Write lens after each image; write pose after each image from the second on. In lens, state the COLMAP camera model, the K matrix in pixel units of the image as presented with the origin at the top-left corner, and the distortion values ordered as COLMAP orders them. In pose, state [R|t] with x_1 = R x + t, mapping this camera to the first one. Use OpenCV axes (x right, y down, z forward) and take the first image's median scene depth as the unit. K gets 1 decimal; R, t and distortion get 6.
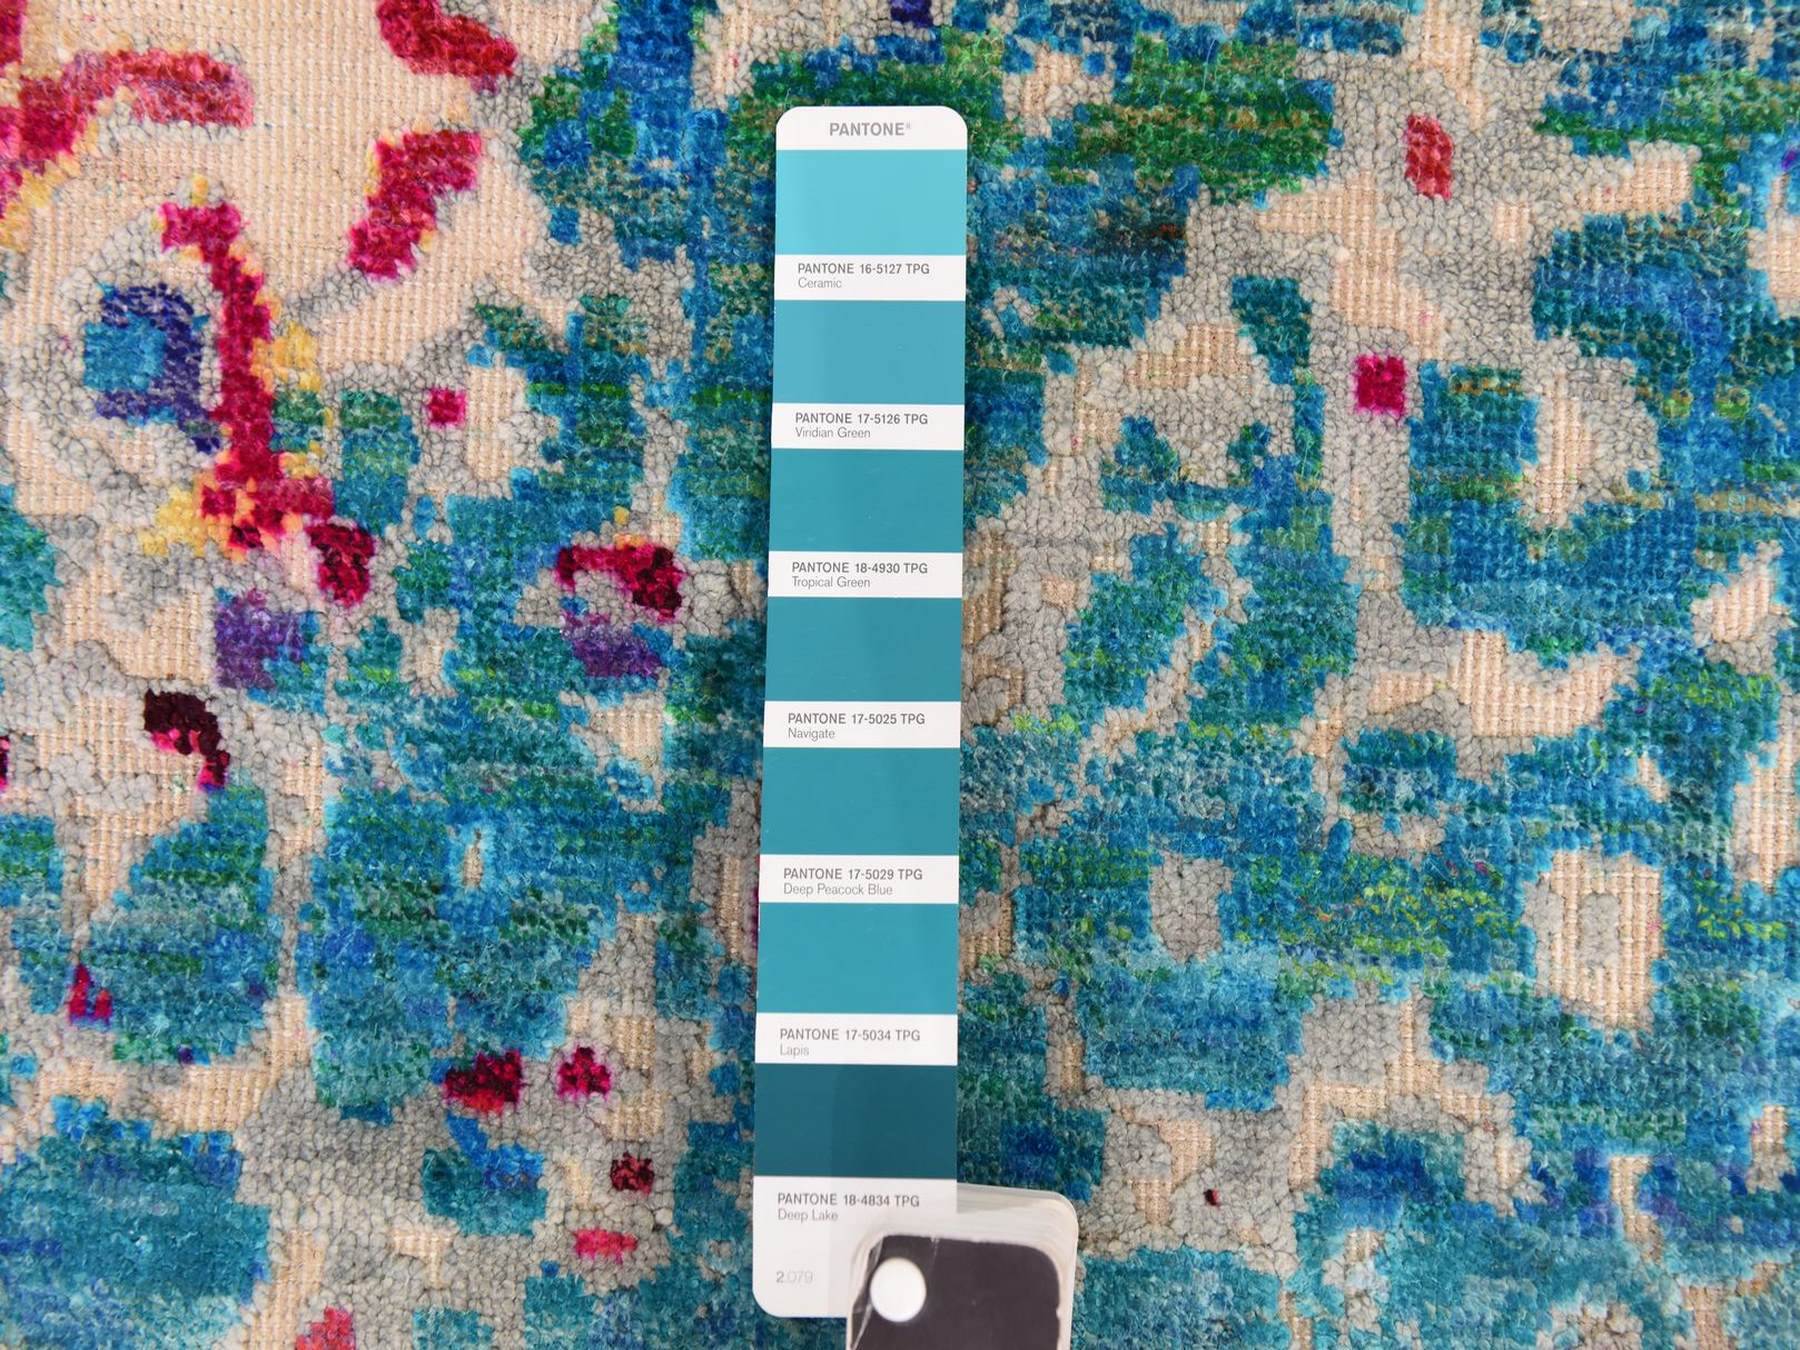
lens RADIAL K [[2303.7, 0, 906.7], [0, 2303.7, 673.8], [0, 0, 1]] dist [0.095858, 0.000000]
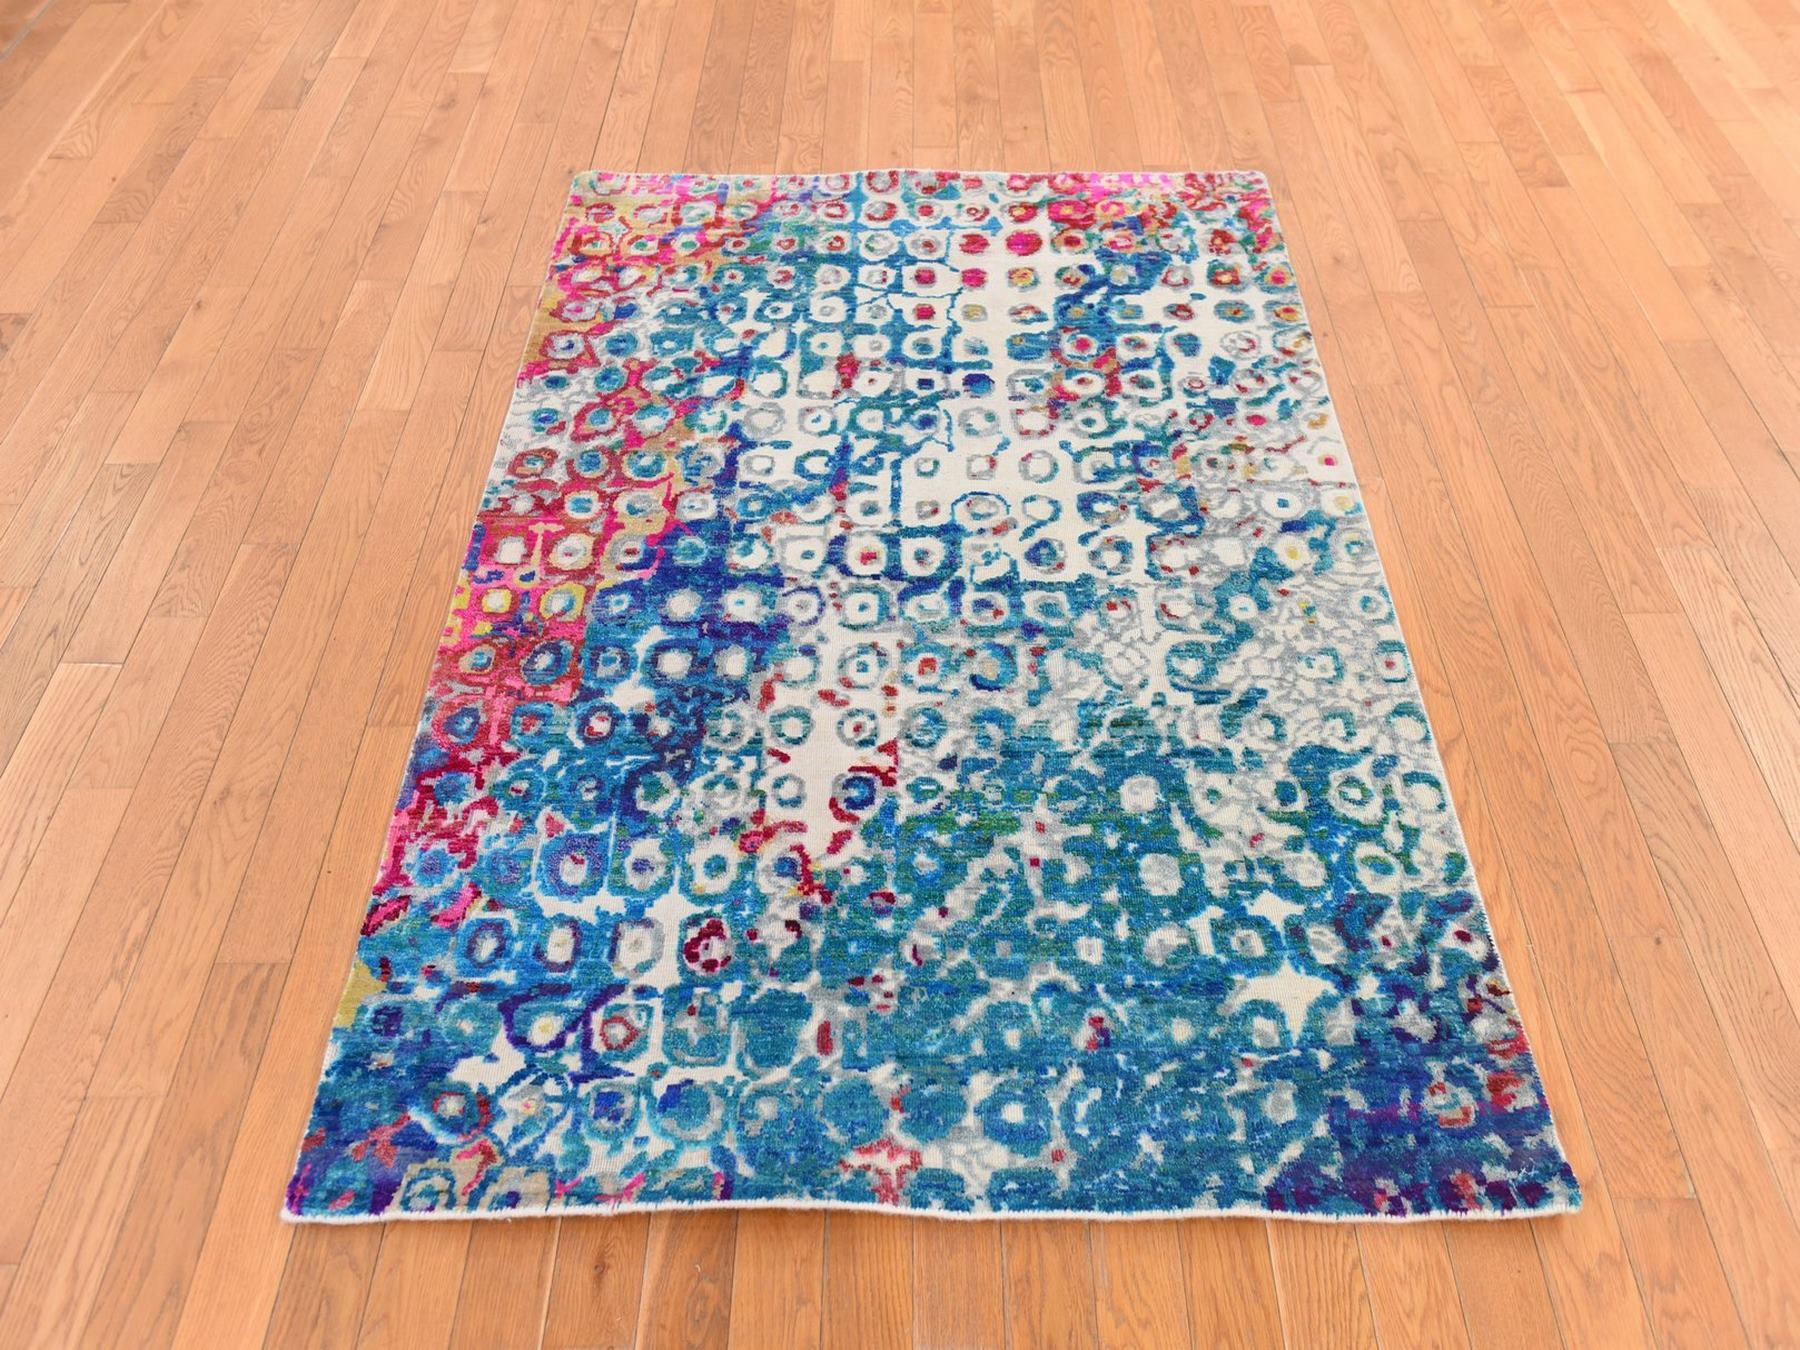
lens RADIAL K [[1679.1, 0, 901.7], [0, 1679.1, 675.6], [0, 0, 1]] dist [-0.030773, 0.000000]
pose [[0.999428, -0.028468, 0.018247, -0.135202], [0.032936, 0.697420, -0.715906, 2.161235], [0.007654, 0.716097, 0.697958, -1.798876]]
